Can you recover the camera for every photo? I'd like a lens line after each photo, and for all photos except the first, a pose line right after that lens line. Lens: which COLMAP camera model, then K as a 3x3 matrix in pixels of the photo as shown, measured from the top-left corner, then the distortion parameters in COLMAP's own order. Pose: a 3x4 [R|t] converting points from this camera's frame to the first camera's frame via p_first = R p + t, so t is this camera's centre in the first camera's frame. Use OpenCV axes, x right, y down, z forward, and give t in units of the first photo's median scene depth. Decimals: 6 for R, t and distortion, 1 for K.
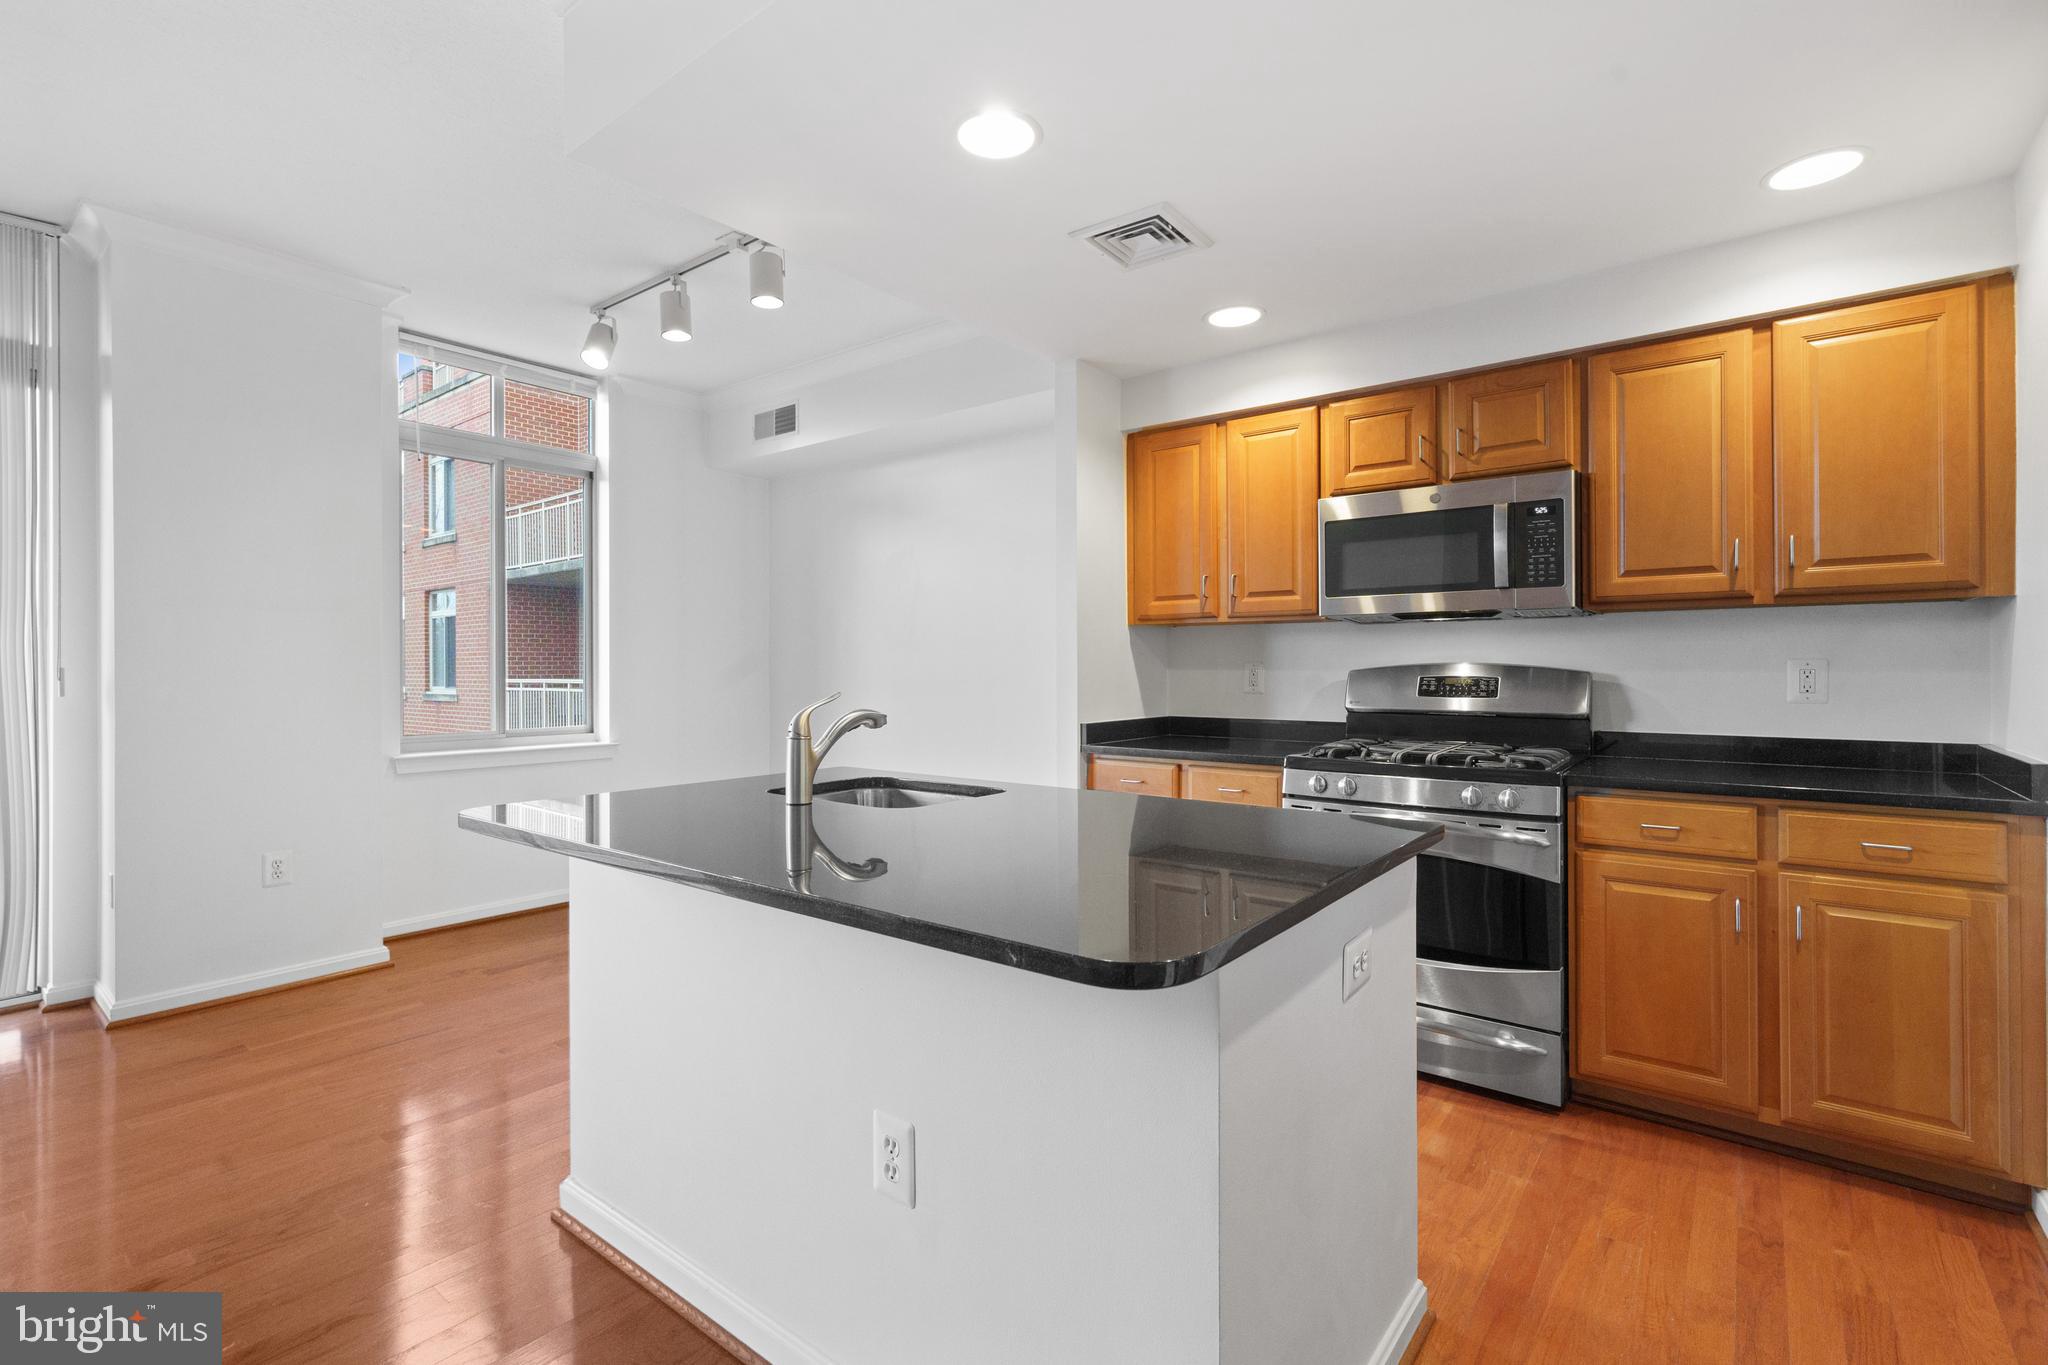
lens RADIAL K [[912.5, 0, 1027.0], [0, 912.5, 676.6], [0, 0, 1]] dist [-0.002544, -0.000305]
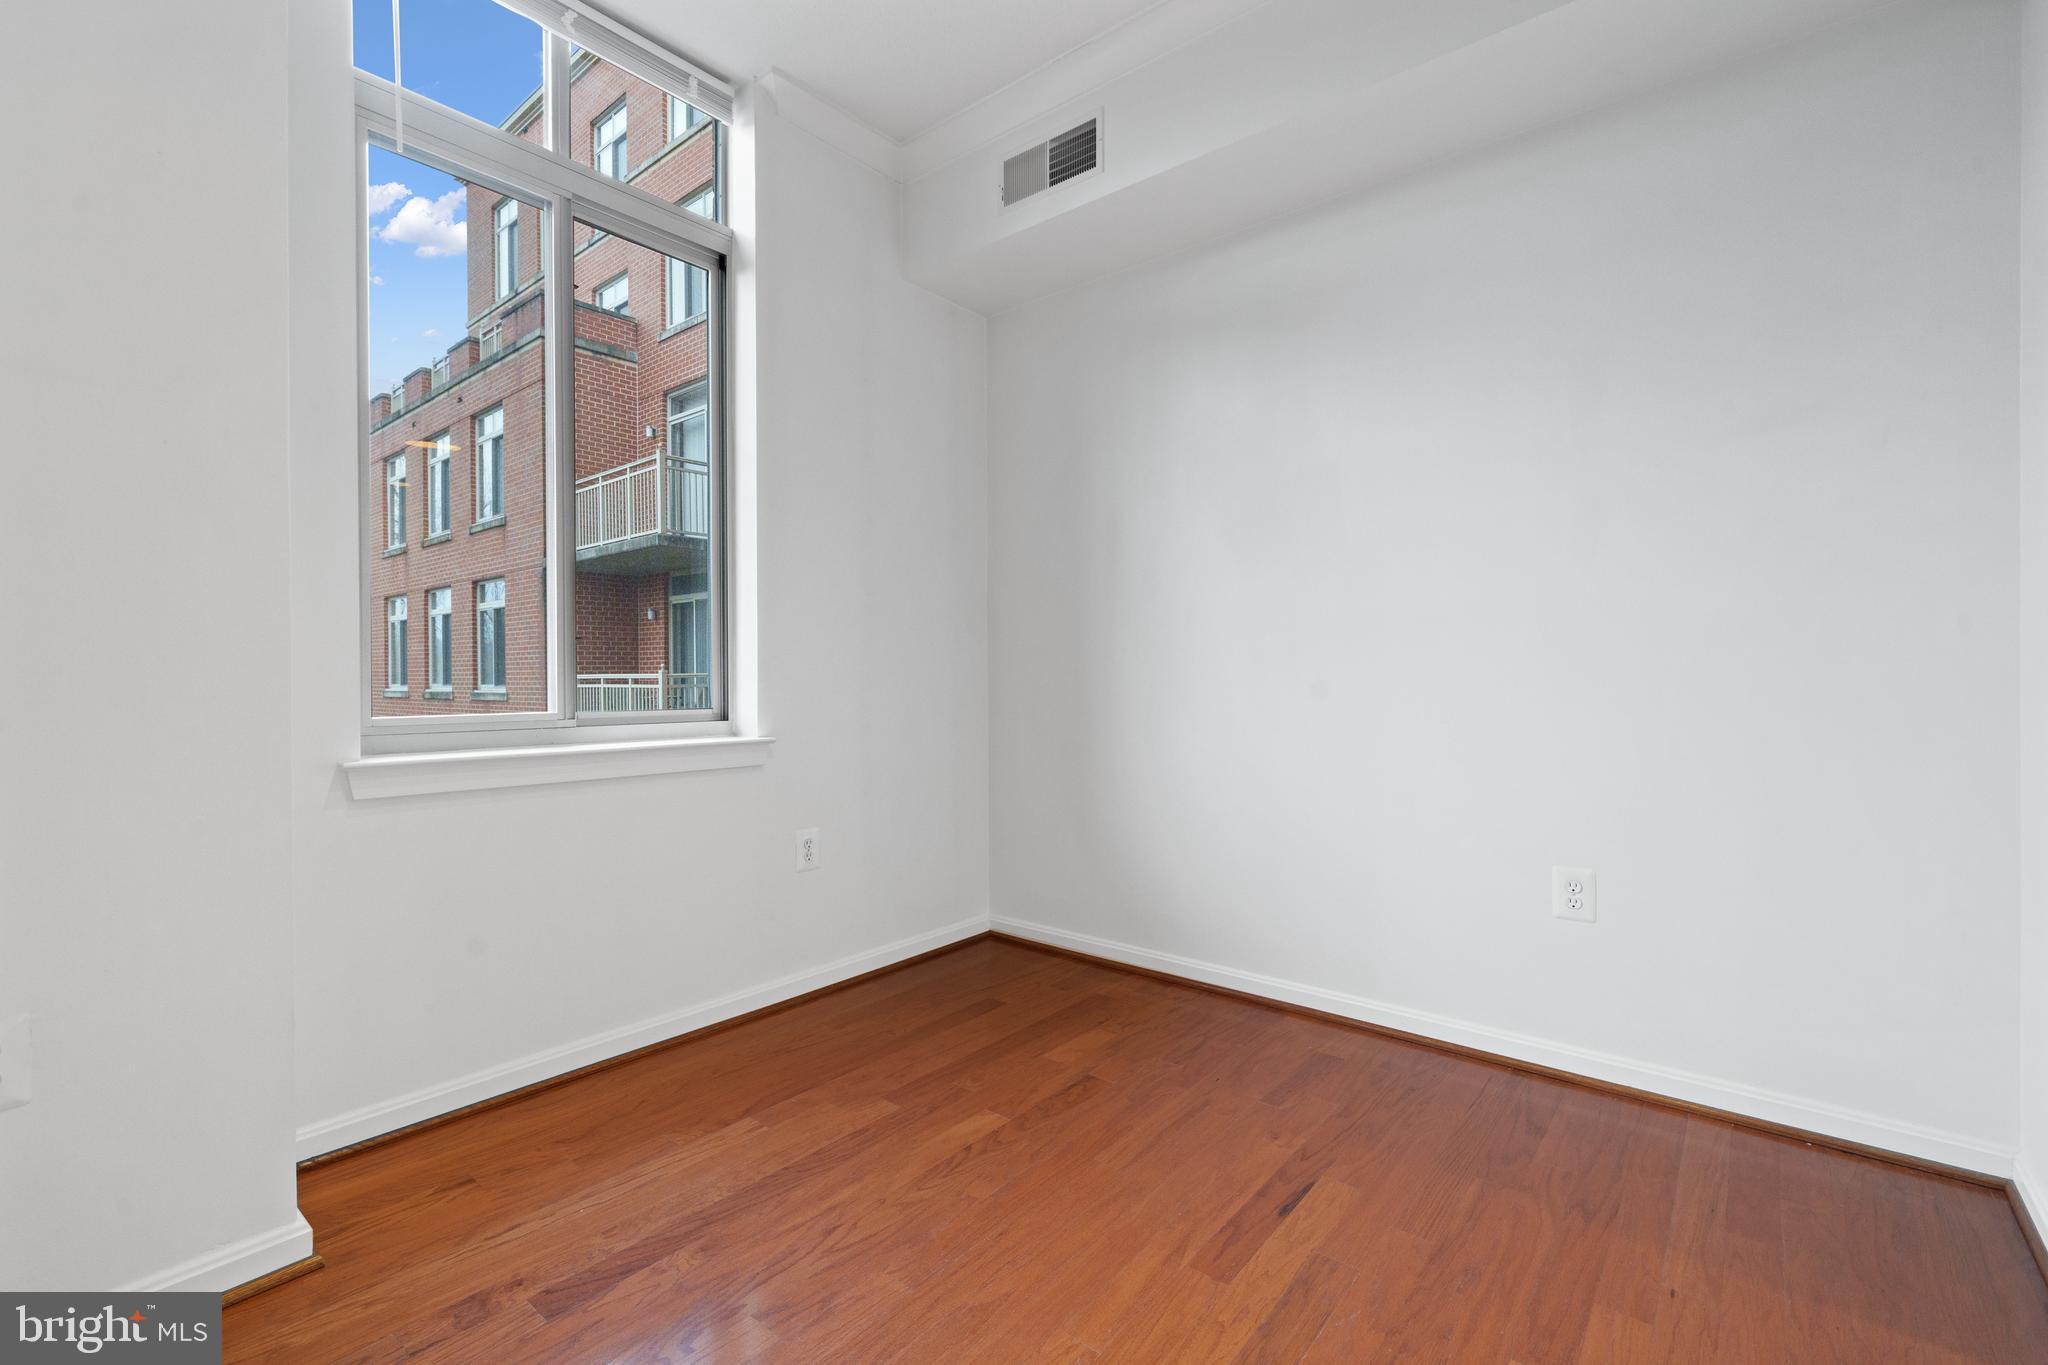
lens RADIAL K [[884.4, 0, 1034.4], [0, 884.4, 685.6], [0, 0, 1]] dist [0.001829, 0.000228]
pose [[0.999707, -0.000679, -0.024176, -0.271671], [0.000745, 0.999996, 0.002706, 0.038711], [0.024174, -0.002723, 0.999704, 0.457046]]
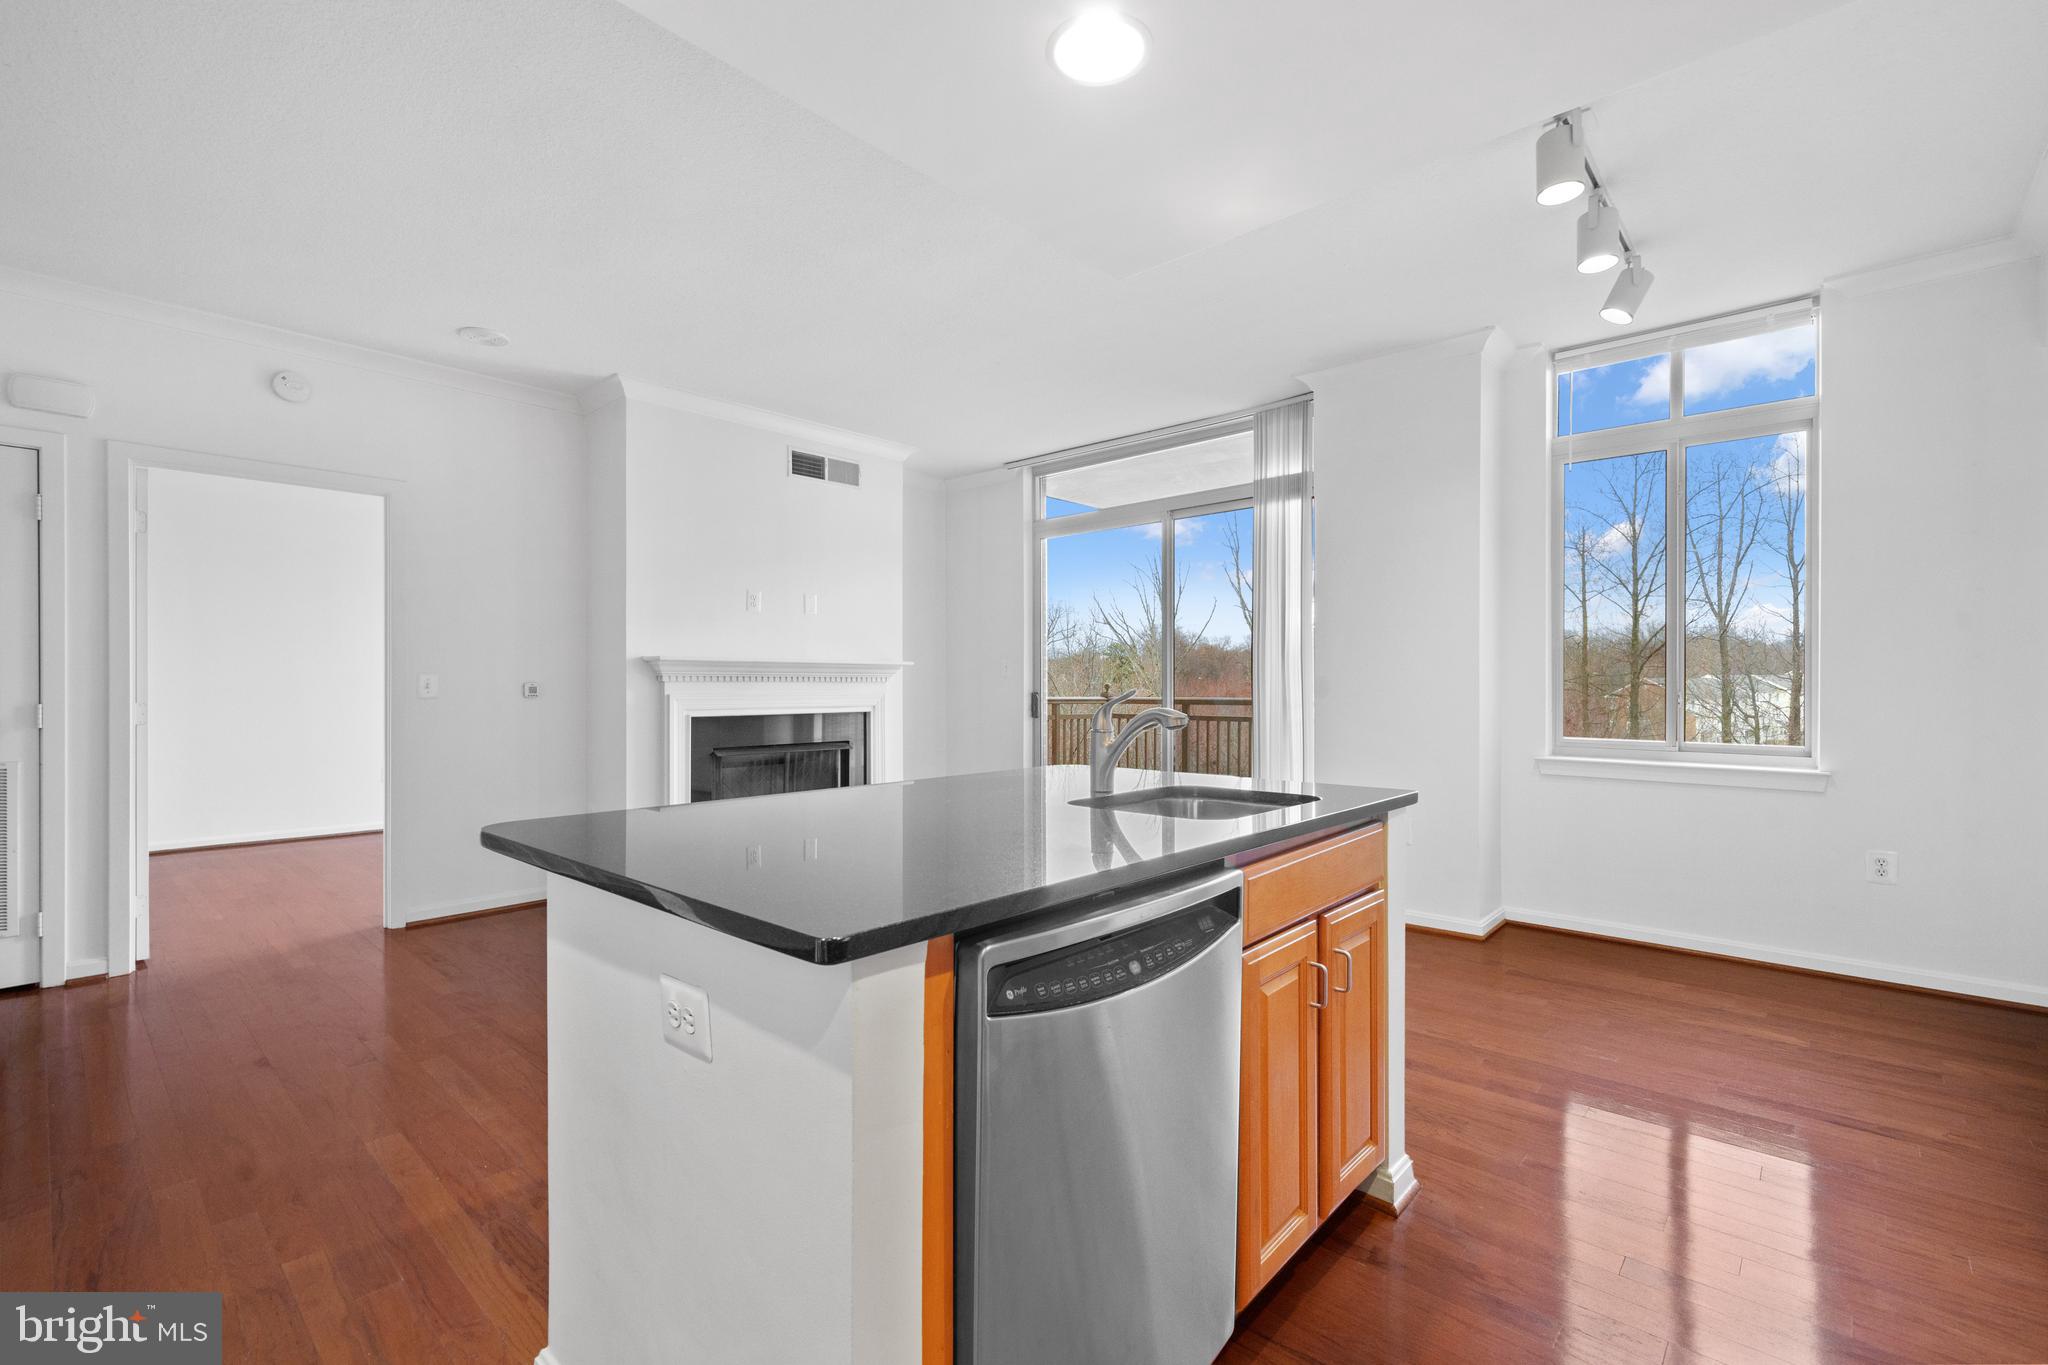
lens RADIAL K [[884.4, 0, 1034.4], [0, 884.4, 685.6], [0, 0, 1]] dist [0.001829, 0.000228]
pose [[-0.059646, 0.003392, -0.998214, 0.307277], [-0.008070, 0.999960, 0.003880, 0.003857], [0.998187, 0.008287, -0.059616, 0.387806]]
